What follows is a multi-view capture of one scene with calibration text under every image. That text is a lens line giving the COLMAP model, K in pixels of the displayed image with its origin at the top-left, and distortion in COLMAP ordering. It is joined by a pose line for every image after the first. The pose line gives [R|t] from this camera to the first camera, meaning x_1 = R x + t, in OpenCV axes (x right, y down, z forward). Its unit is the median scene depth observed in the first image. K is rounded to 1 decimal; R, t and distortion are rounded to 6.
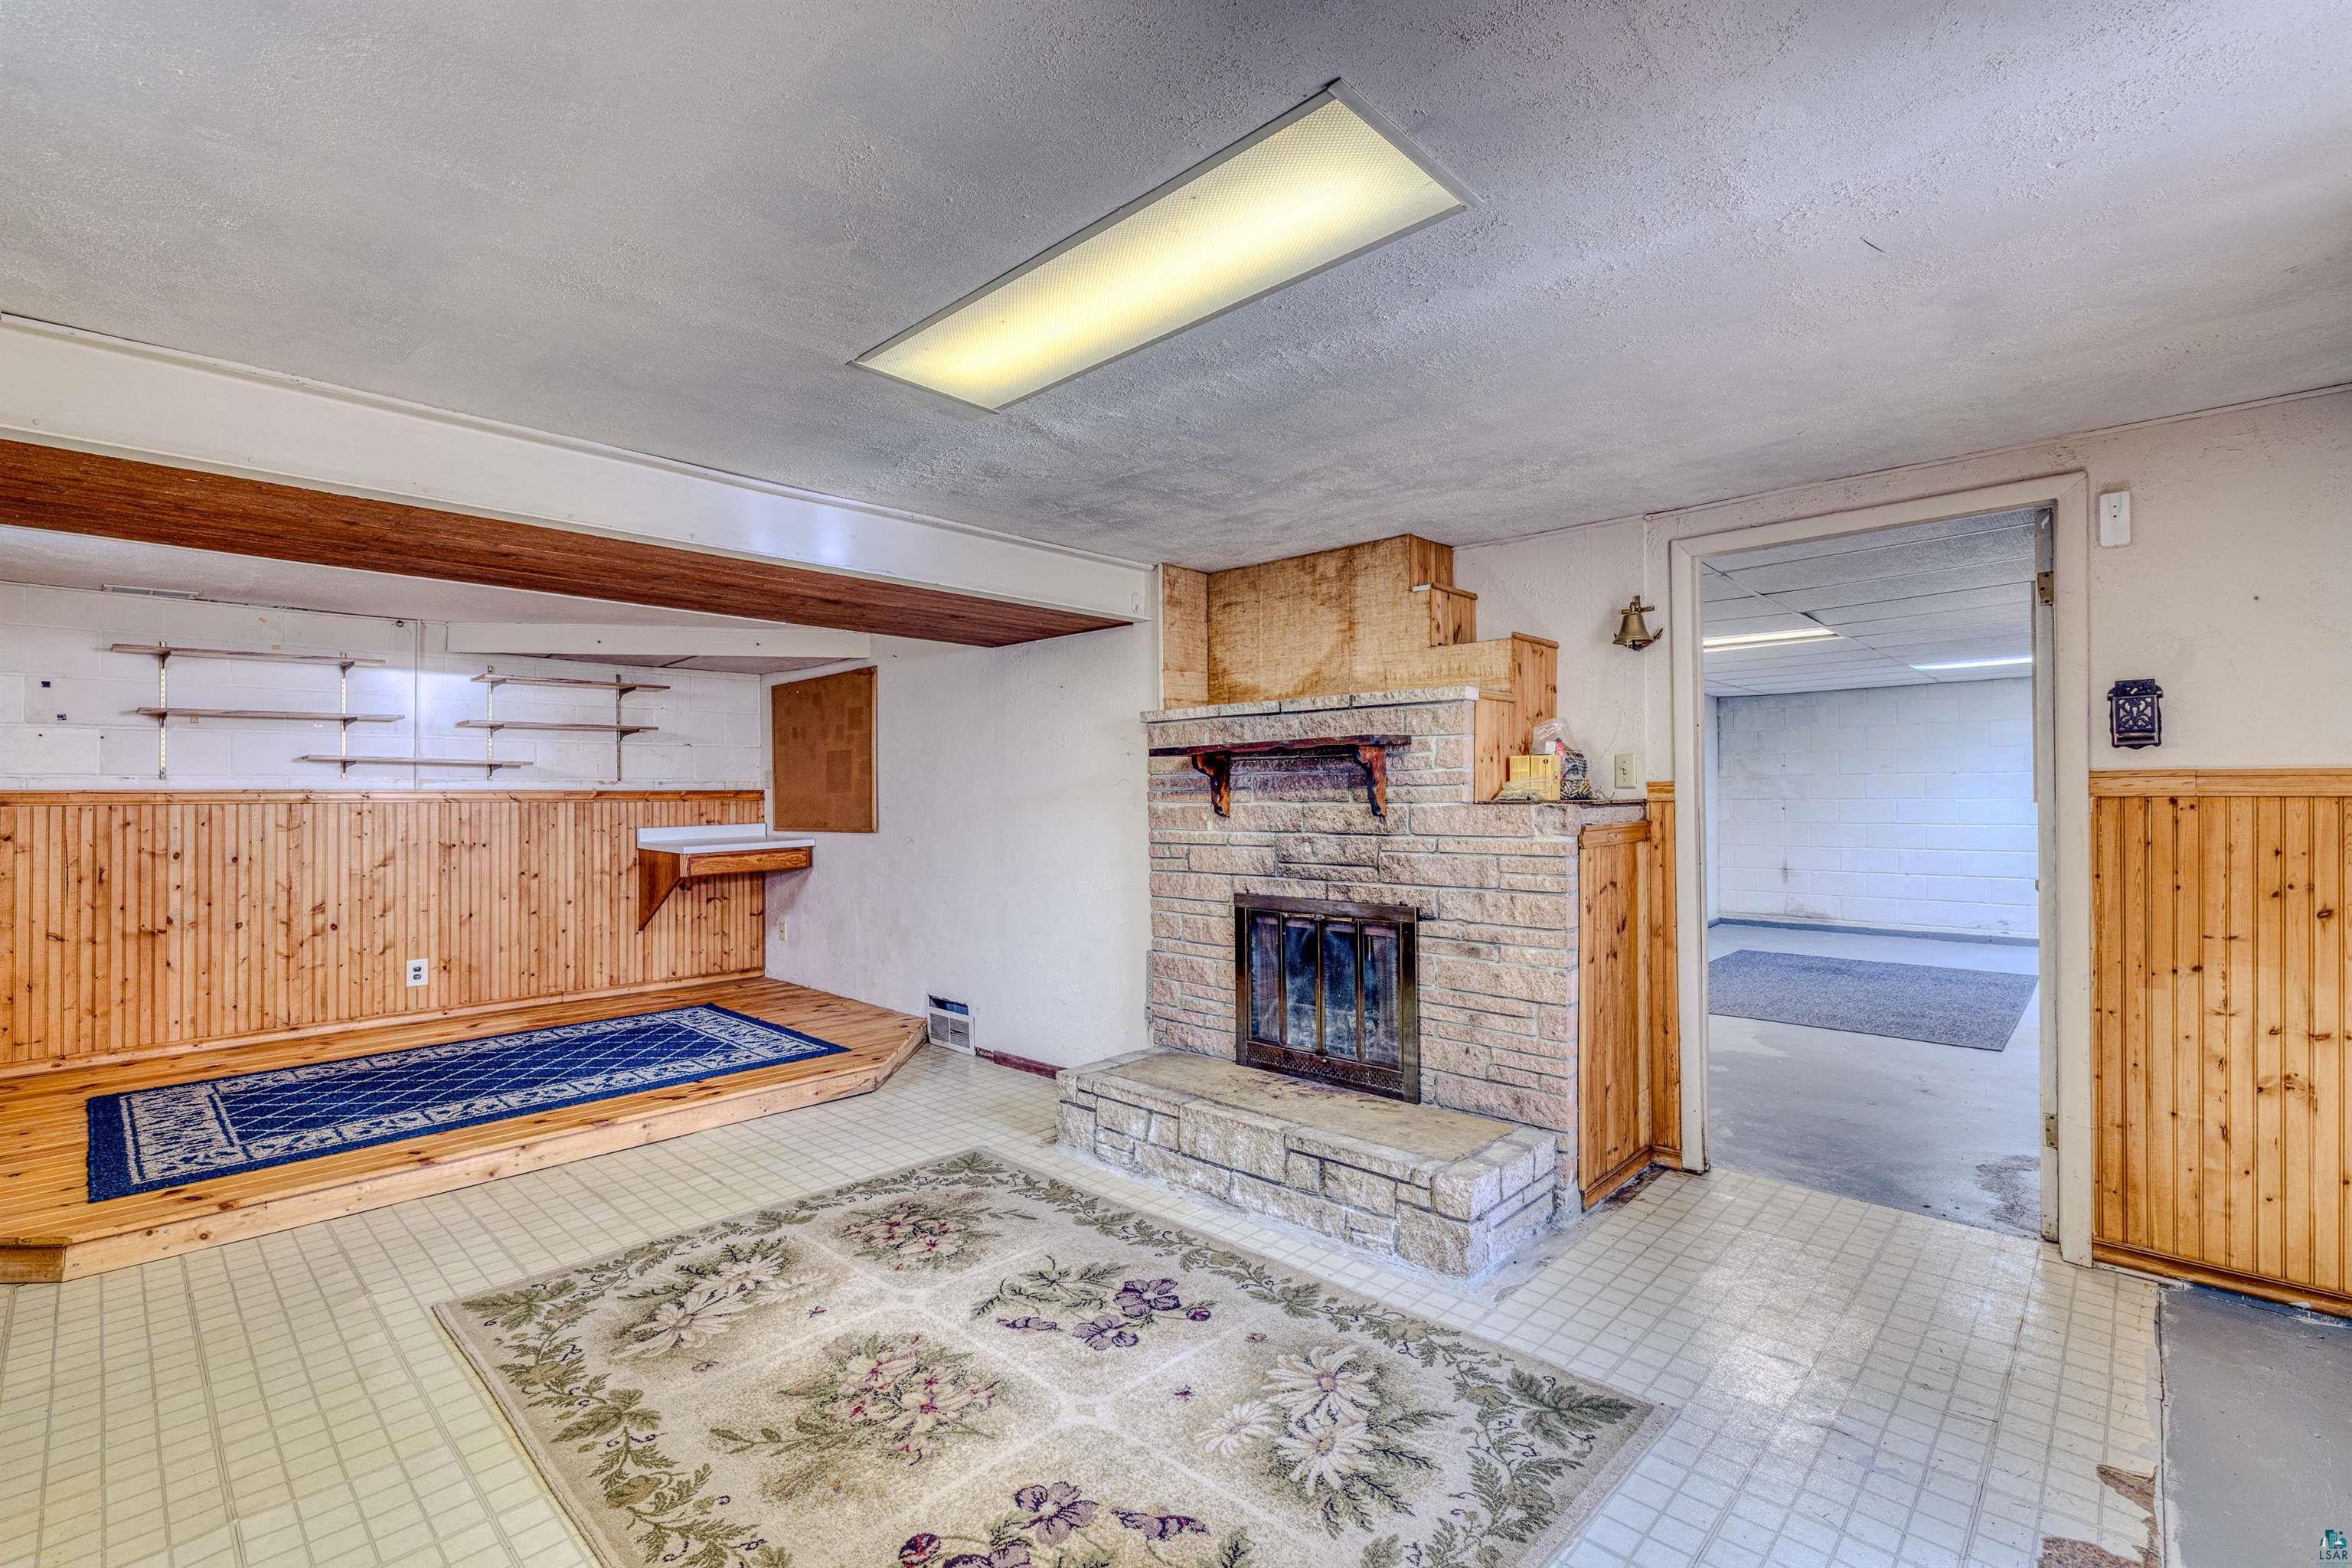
lens RADIAL K [[1020.2, 0, 1169.3], [0, 1020.2, 792.1], [0, 0, 1]] dist [-0.001633, 0.000696]
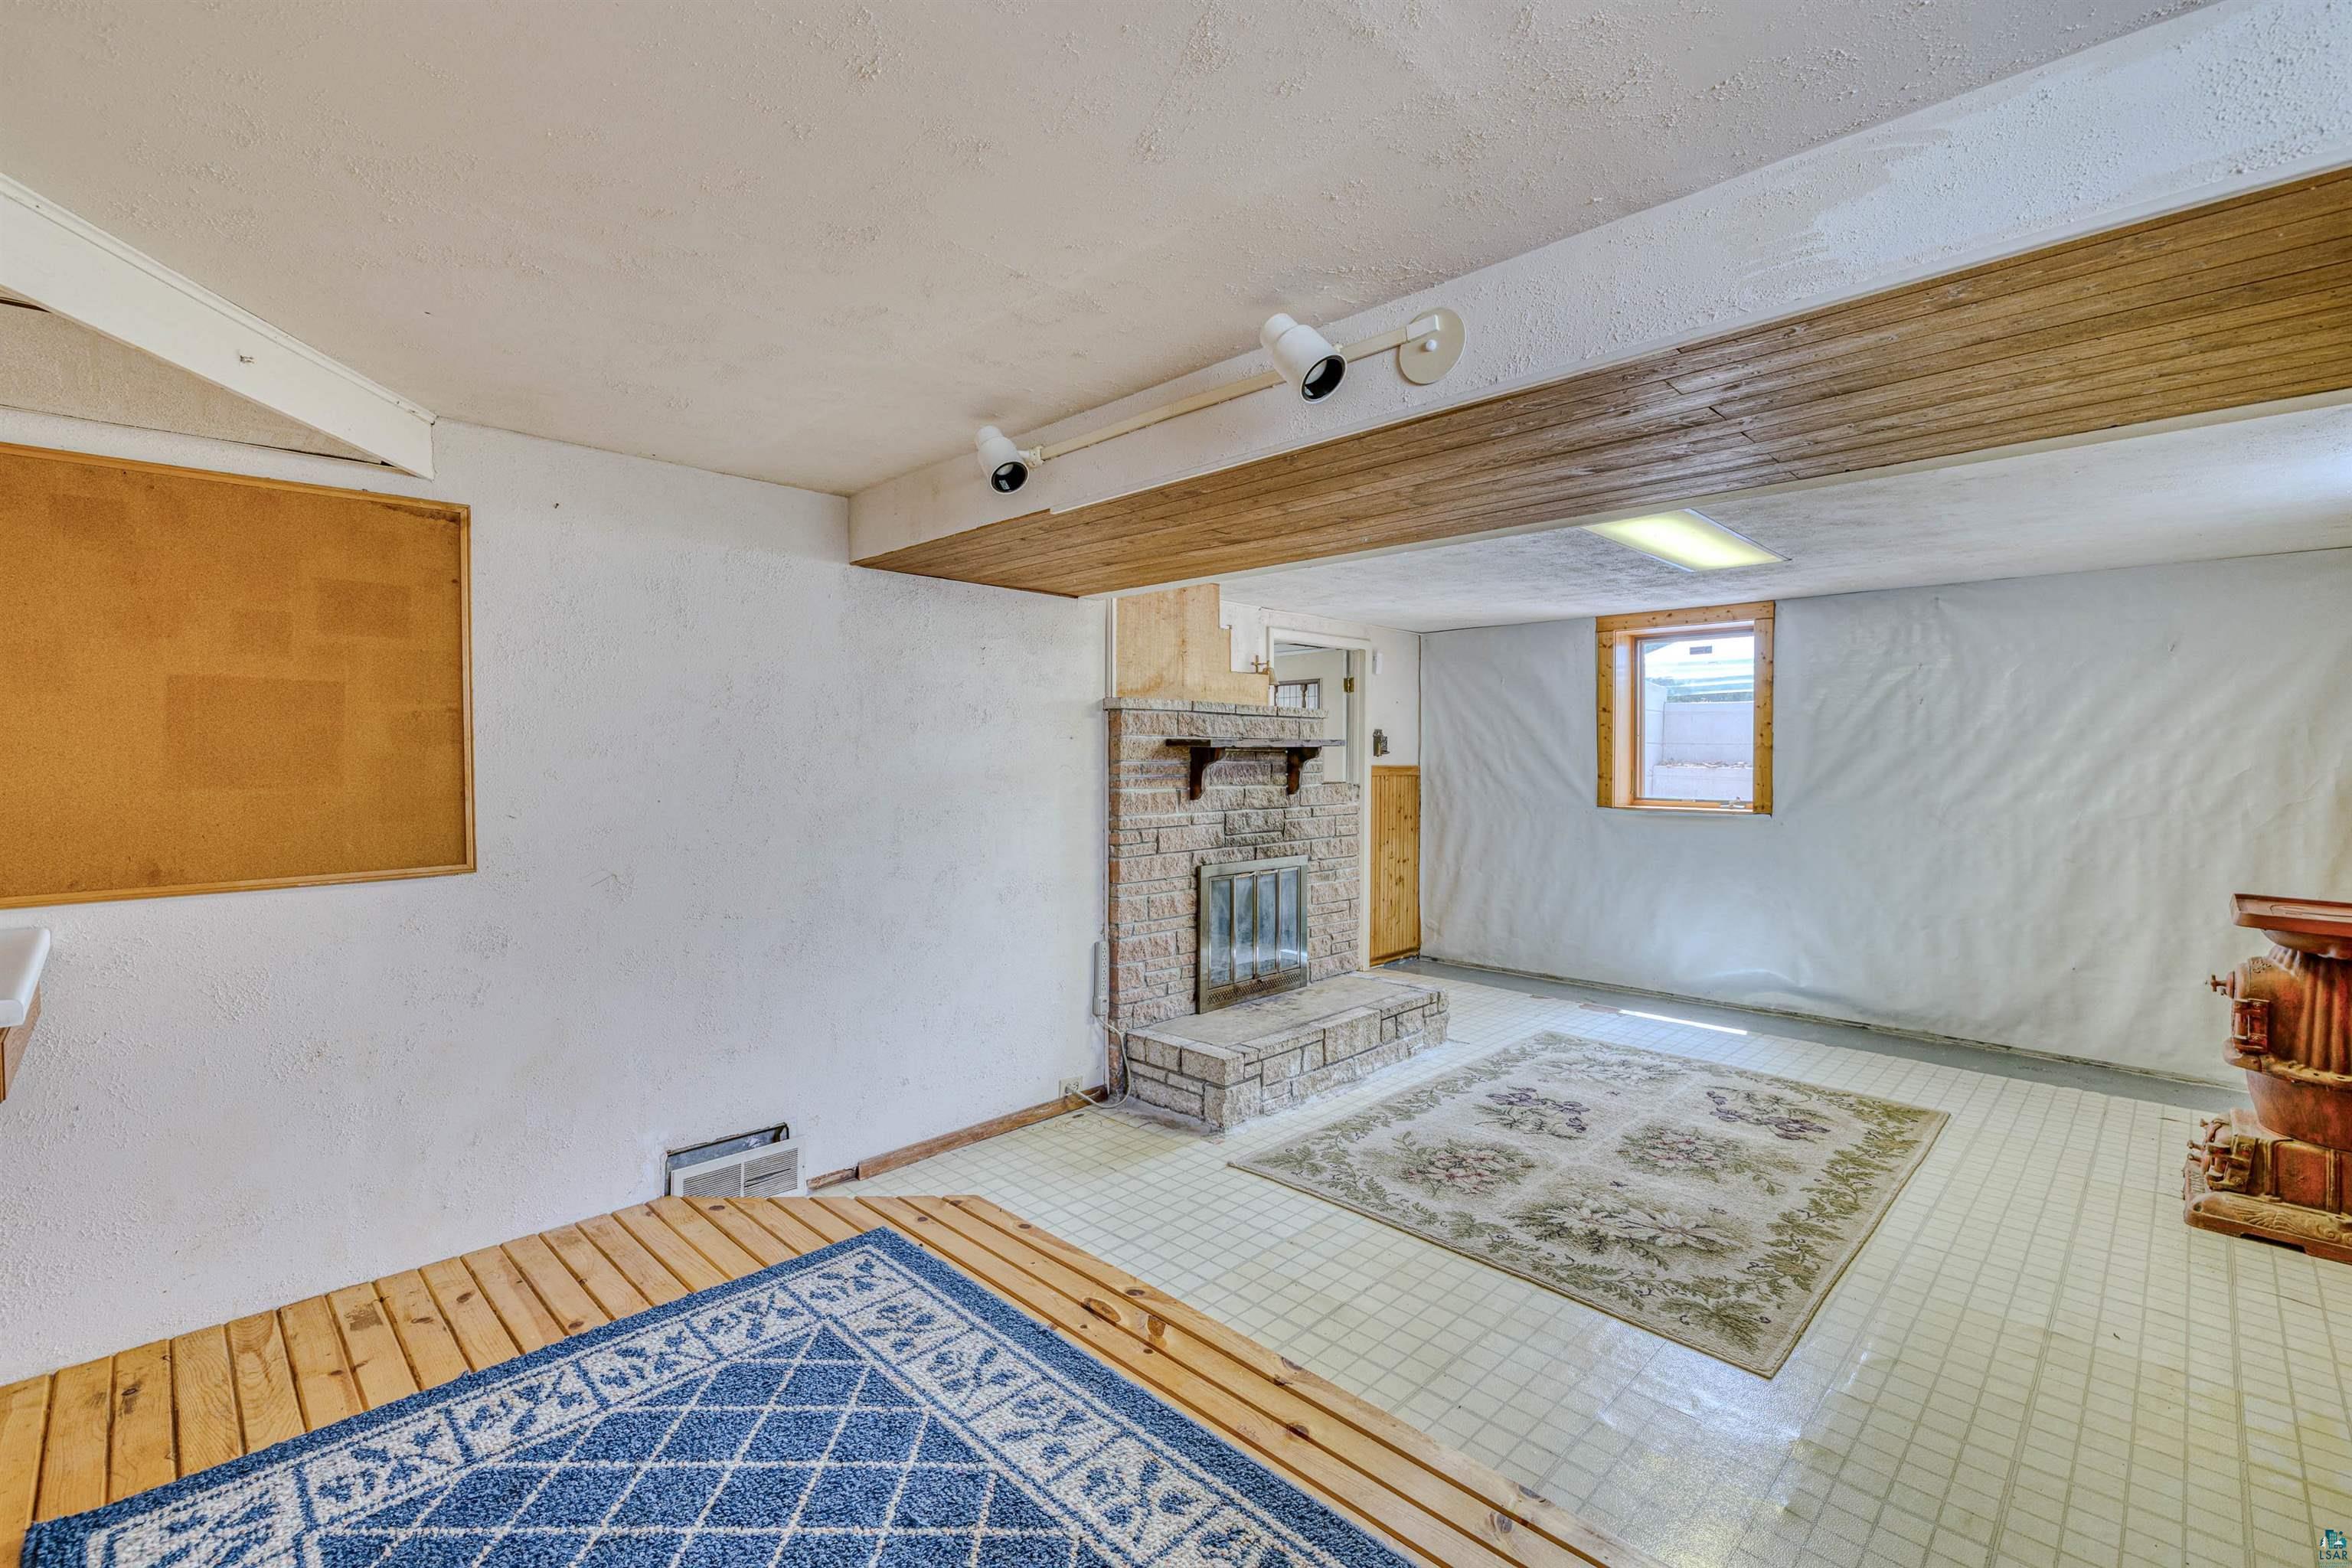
lens RADIAL K [[1025.9, 0, 1153.6], [0, 1025.9, 761.0], [0, 0, 1]] dist [-0.001682, 0.000004]
pose [[0.034398, 0.000419, 0.999408, -1.047248], [-0.005839, 0.999983, -0.000219, -0.018324], [-0.999391, -0.005828, 0.034400, 0.968221]]
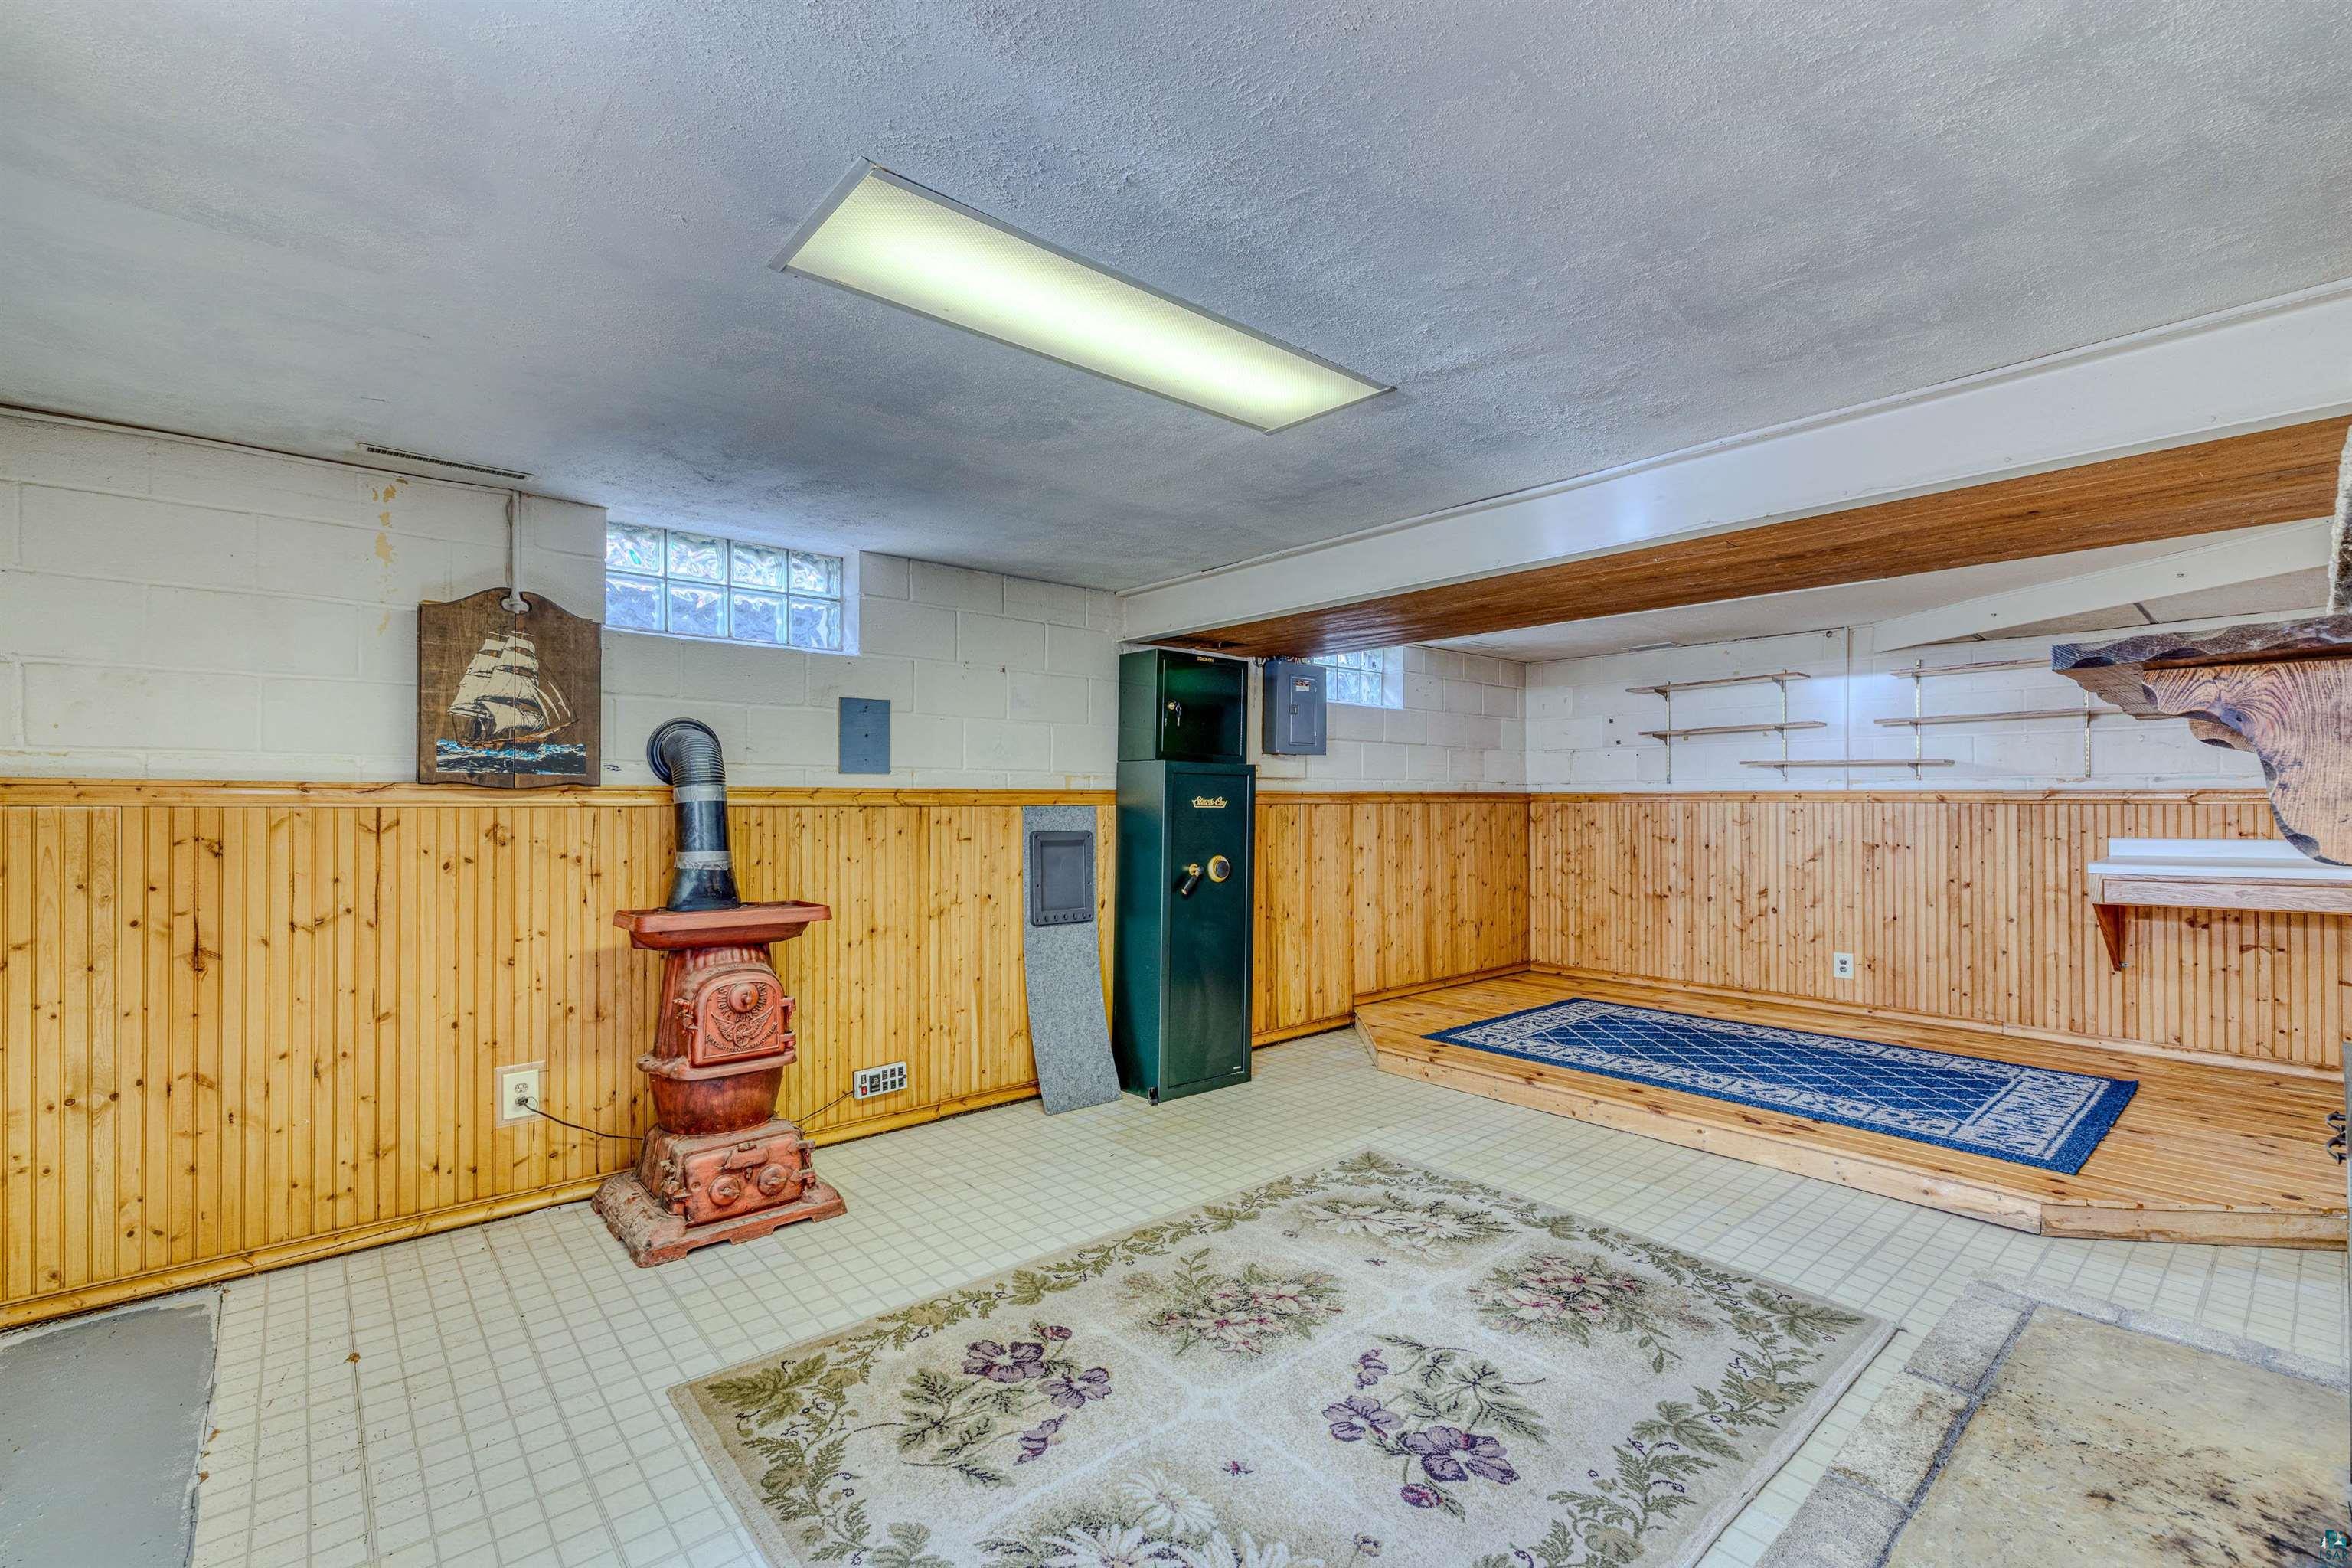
lens RADIAL K [[1020.2, 0, 1169.3], [0, 1020.2, 792.1], [0, 0, 1]] dist [-0.001633, 0.000696]
pose [[-0.095426, -0.002392, -0.995434, 0.487171], [0.003423, 0.999990, -0.002731, 0.000341], [0.995431, -0.003668, -0.095417, 0.551119]]
